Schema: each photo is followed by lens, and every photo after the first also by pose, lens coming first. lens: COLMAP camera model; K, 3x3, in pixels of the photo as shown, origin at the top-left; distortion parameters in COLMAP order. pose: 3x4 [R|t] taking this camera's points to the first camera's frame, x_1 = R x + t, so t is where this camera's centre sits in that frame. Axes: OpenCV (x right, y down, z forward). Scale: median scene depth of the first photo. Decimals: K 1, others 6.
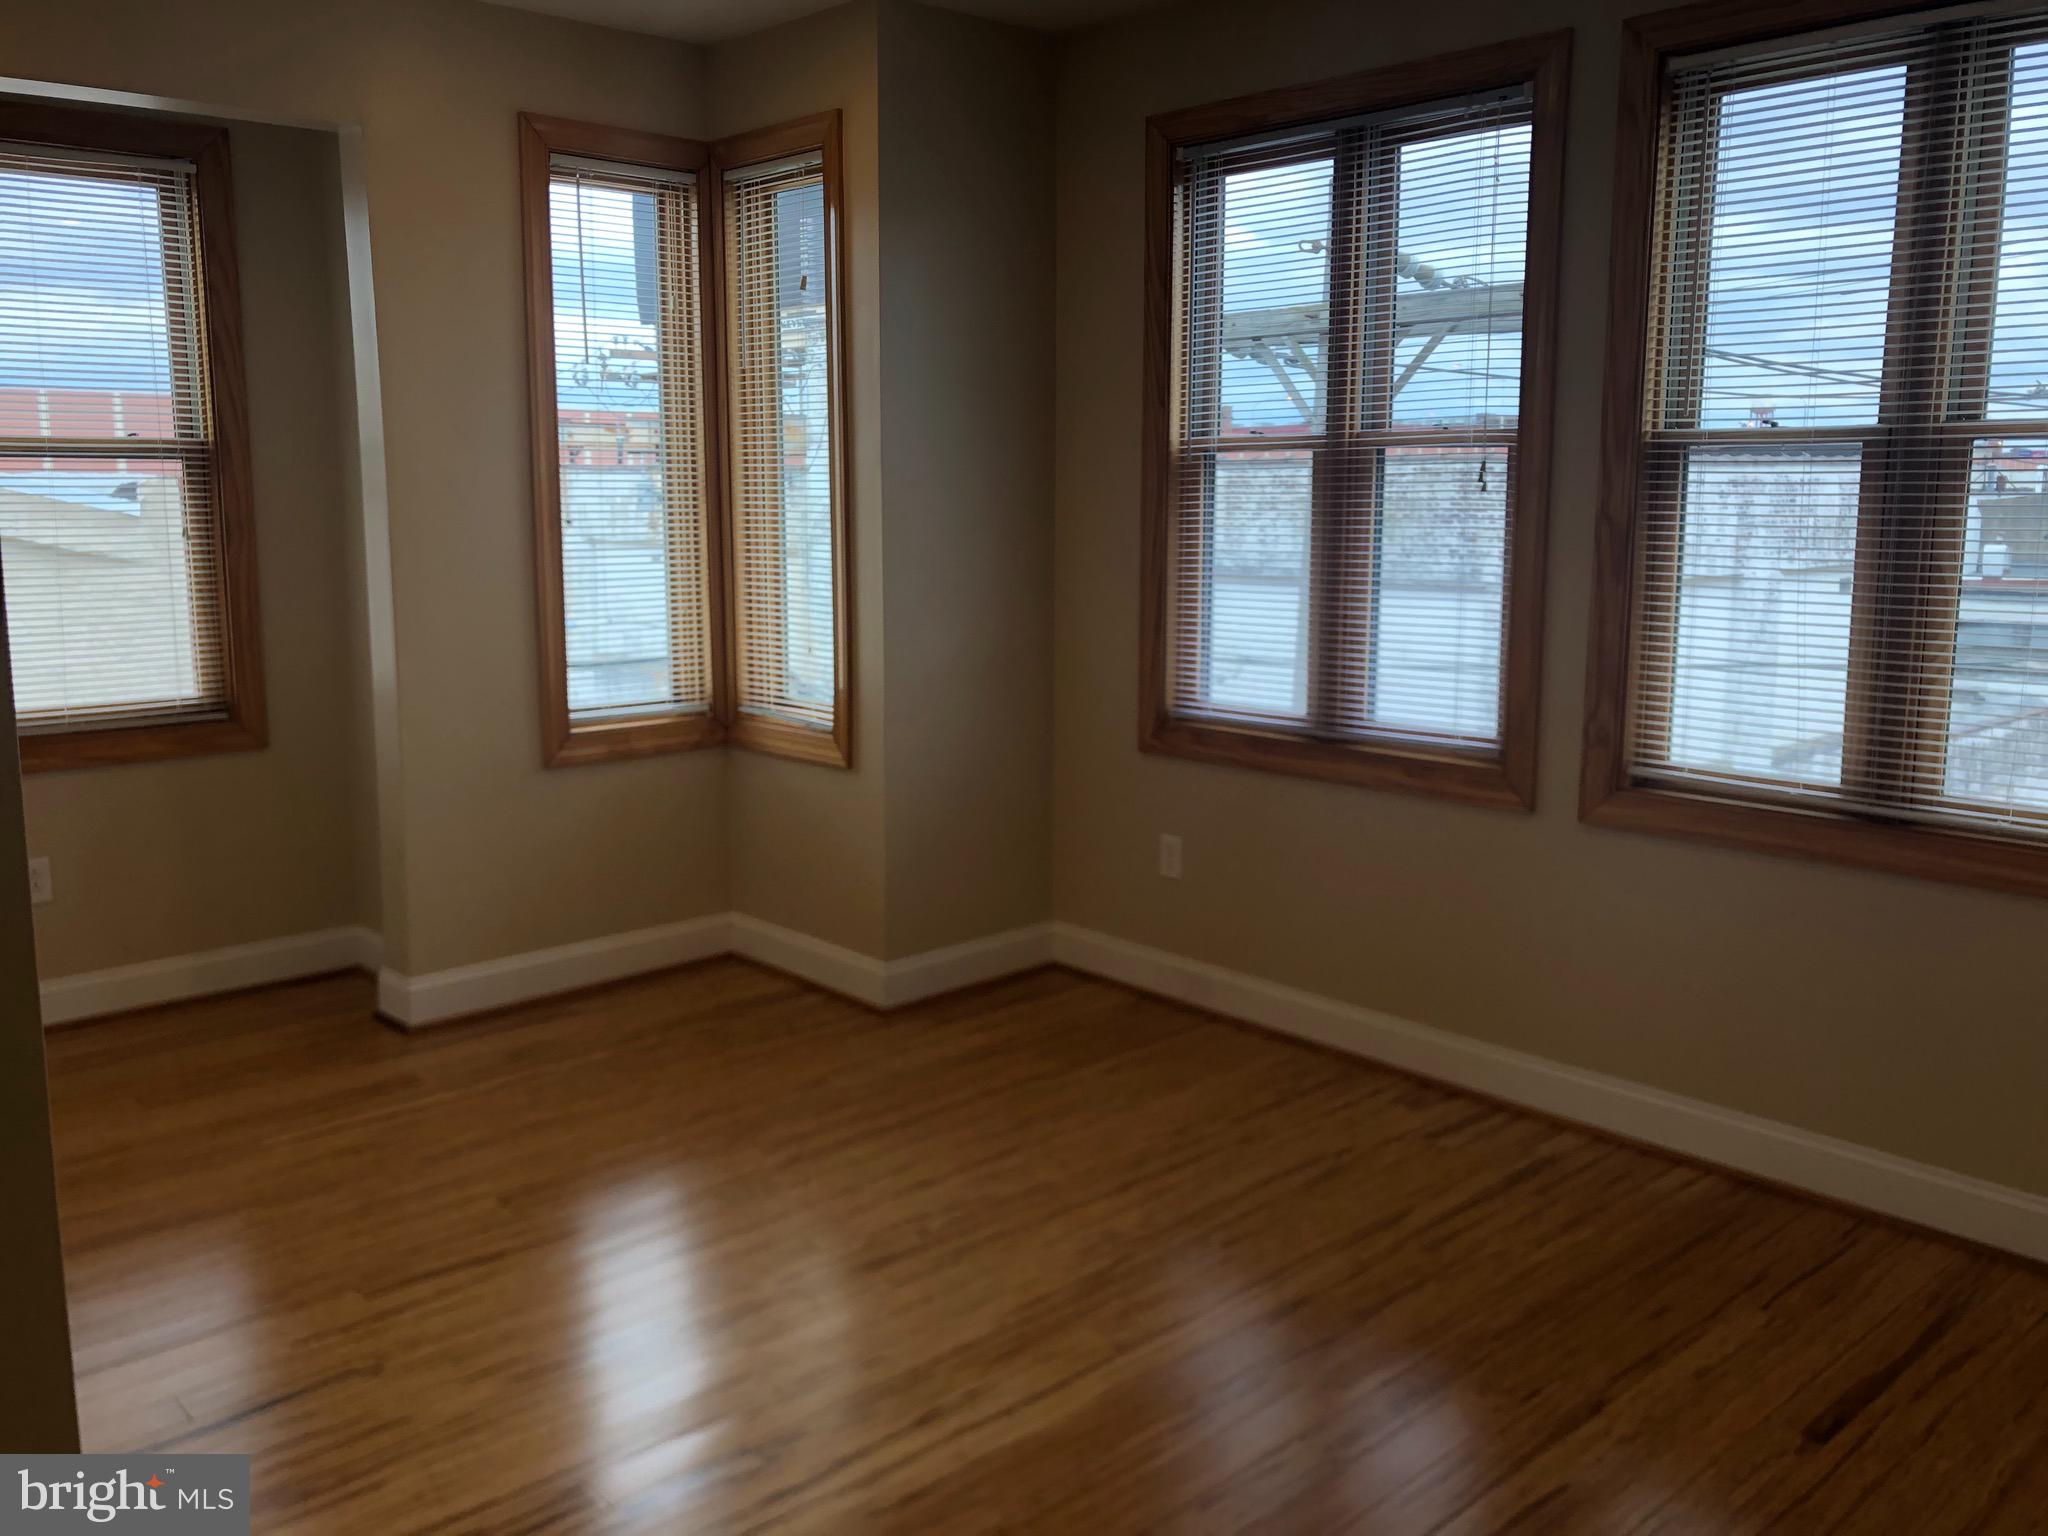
lens RADIAL K [[1686.6, 0, 1025.4], [0, 1686.6, 759.0], [0, 0, 1]] dist [0.054499, -0.073354]
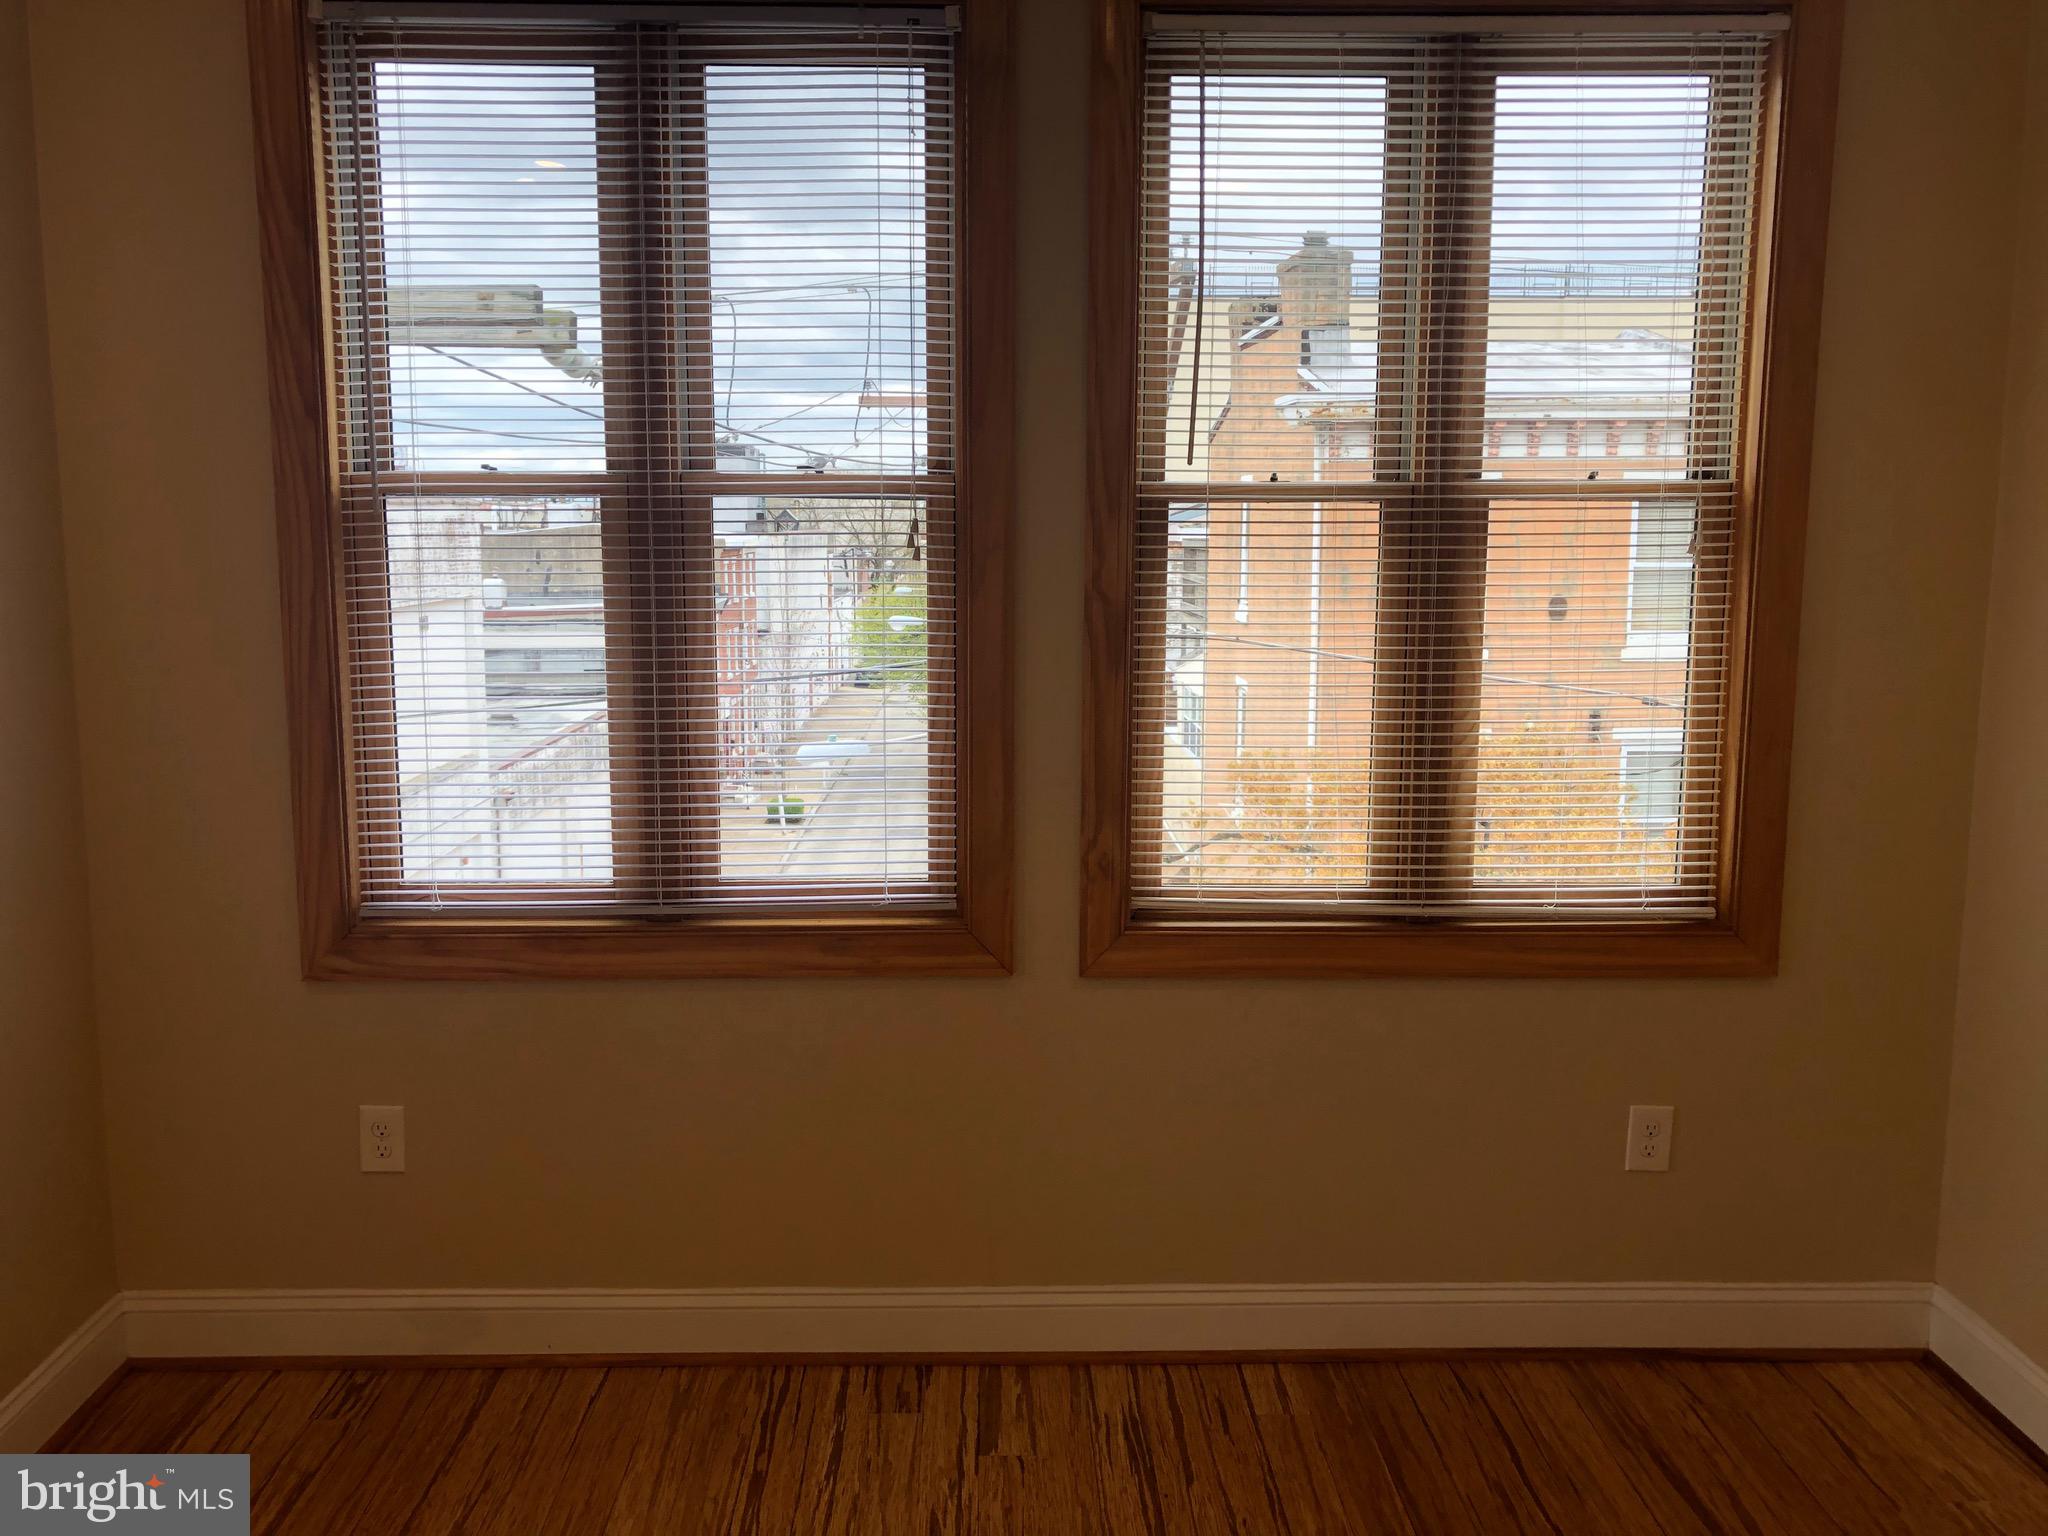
lens RADIAL K [[1683.3, 0, 1024.0], [0, 1683.3, 768.0], [0, 0, 1]] dist [0.053605, -0.048510]
pose [[0.665990, -0.108737, 0.737993, -0.246437], [0.120396, 0.992017, 0.037515, -0.087734], [-0.736180, 0.063867, 0.673765, 0.468336]]
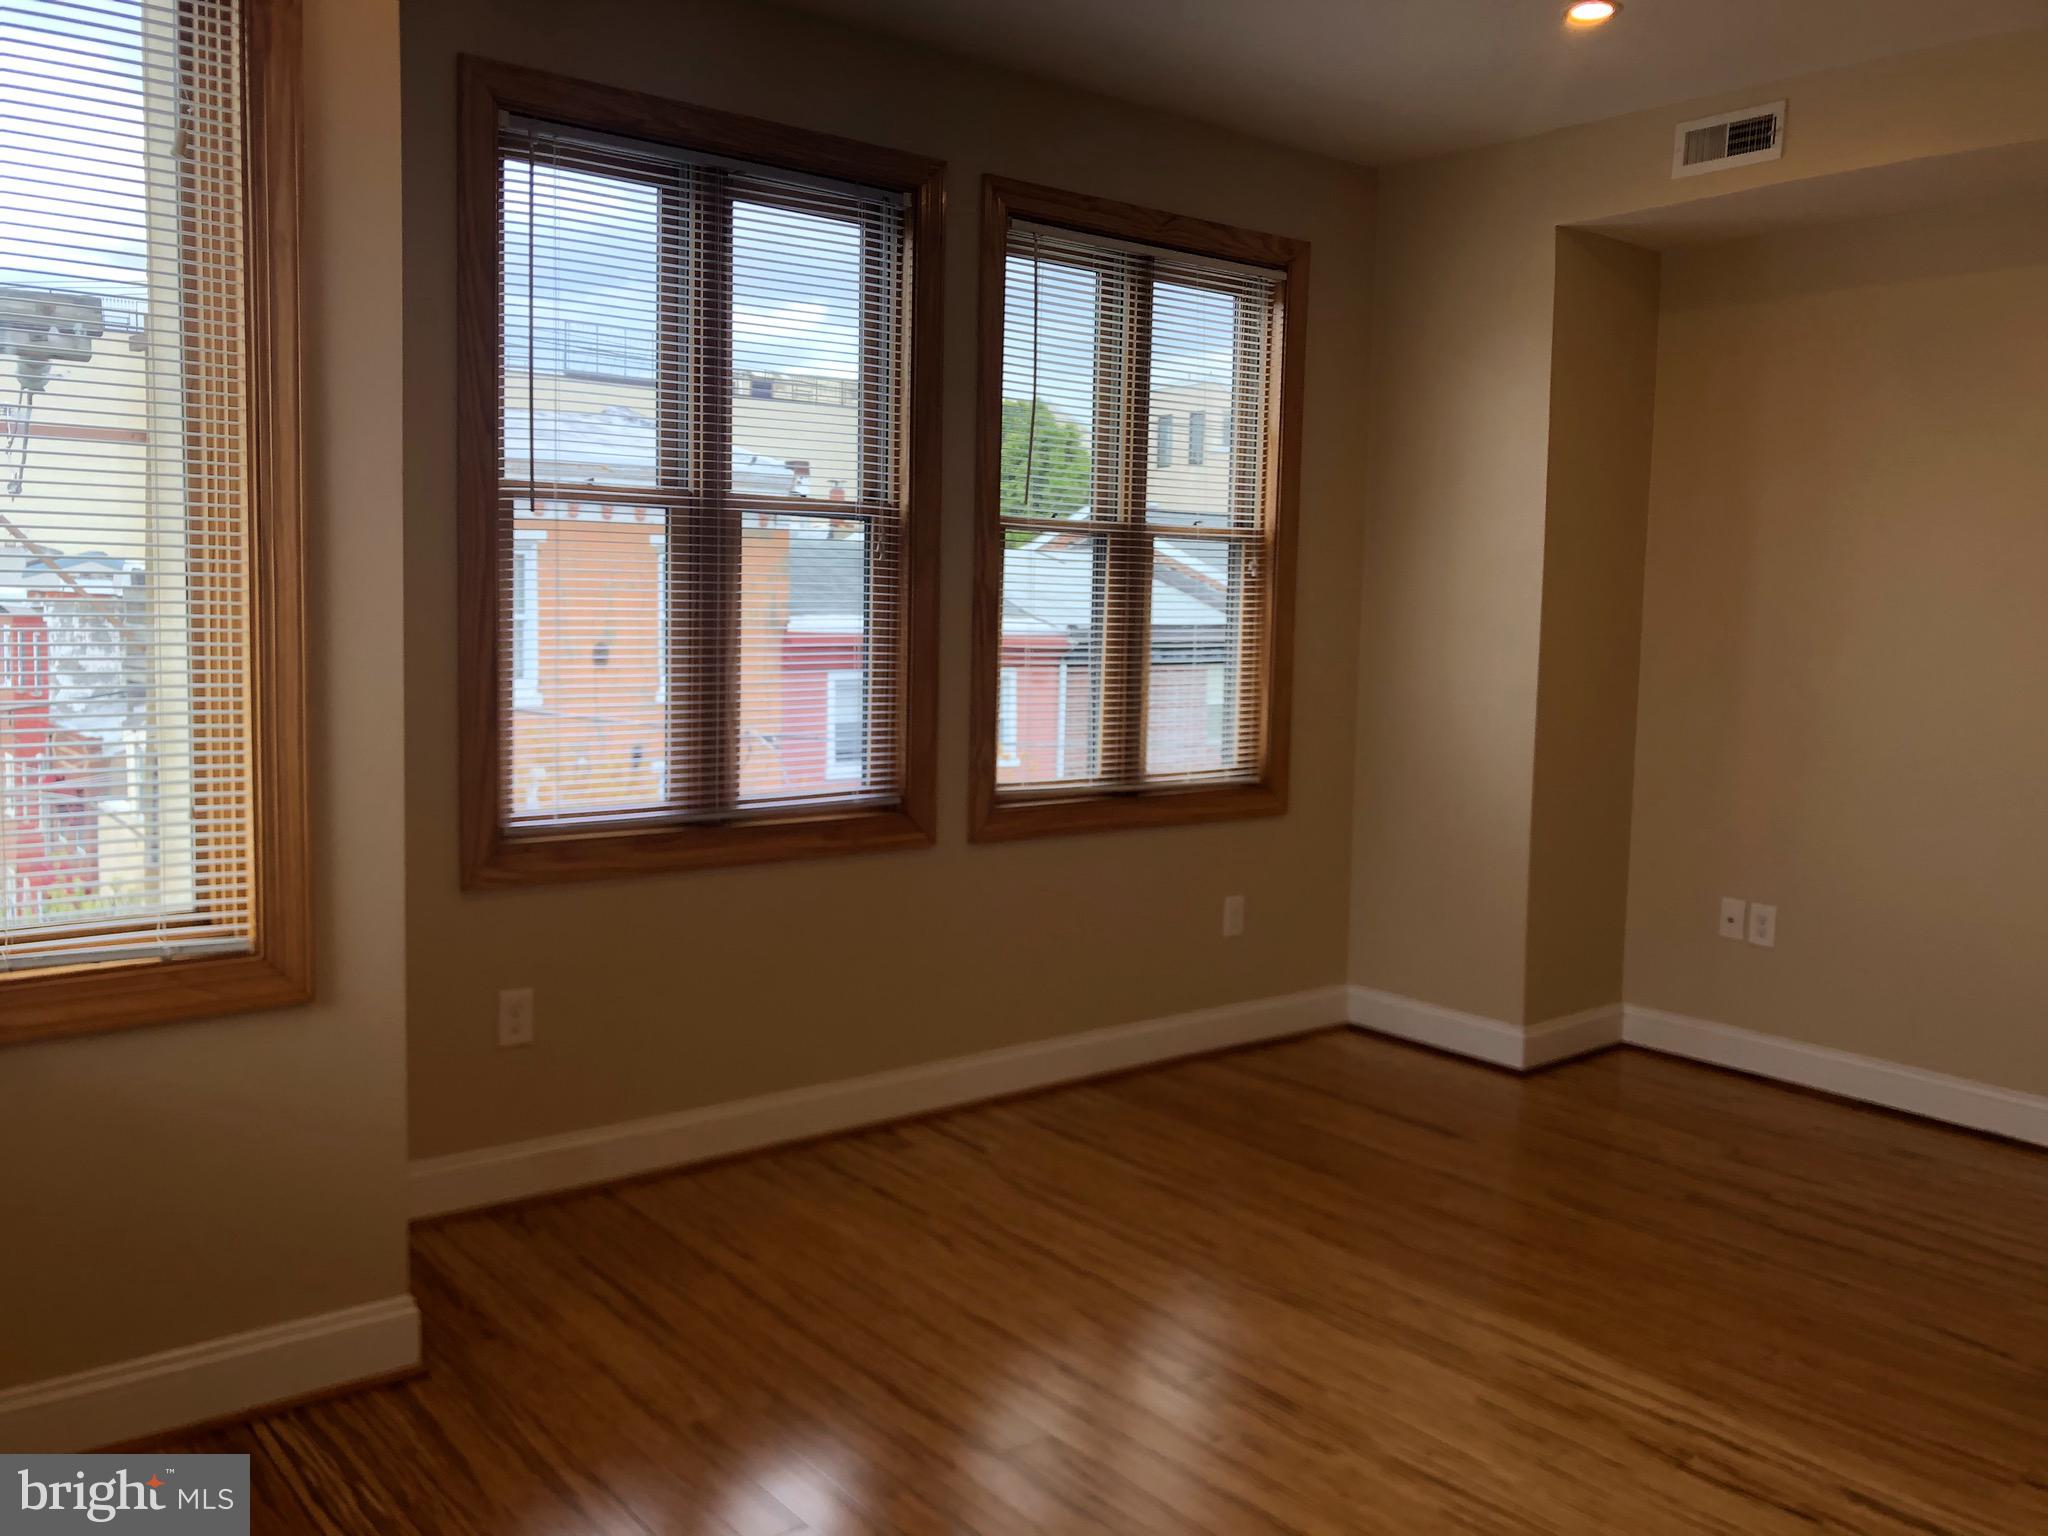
lens RADIAL K [[1686.6, 0, 1025.4], [0, 1686.6, 759.0], [0, 0, 1]] dist [0.054499, -0.073354]
pose [[0.069172, -0.098485, 0.992732, -0.786704], [0.140092, 0.986213, 0.088077, -0.112620], [-0.987719, 0.132982, 0.082016, 0.827816]]
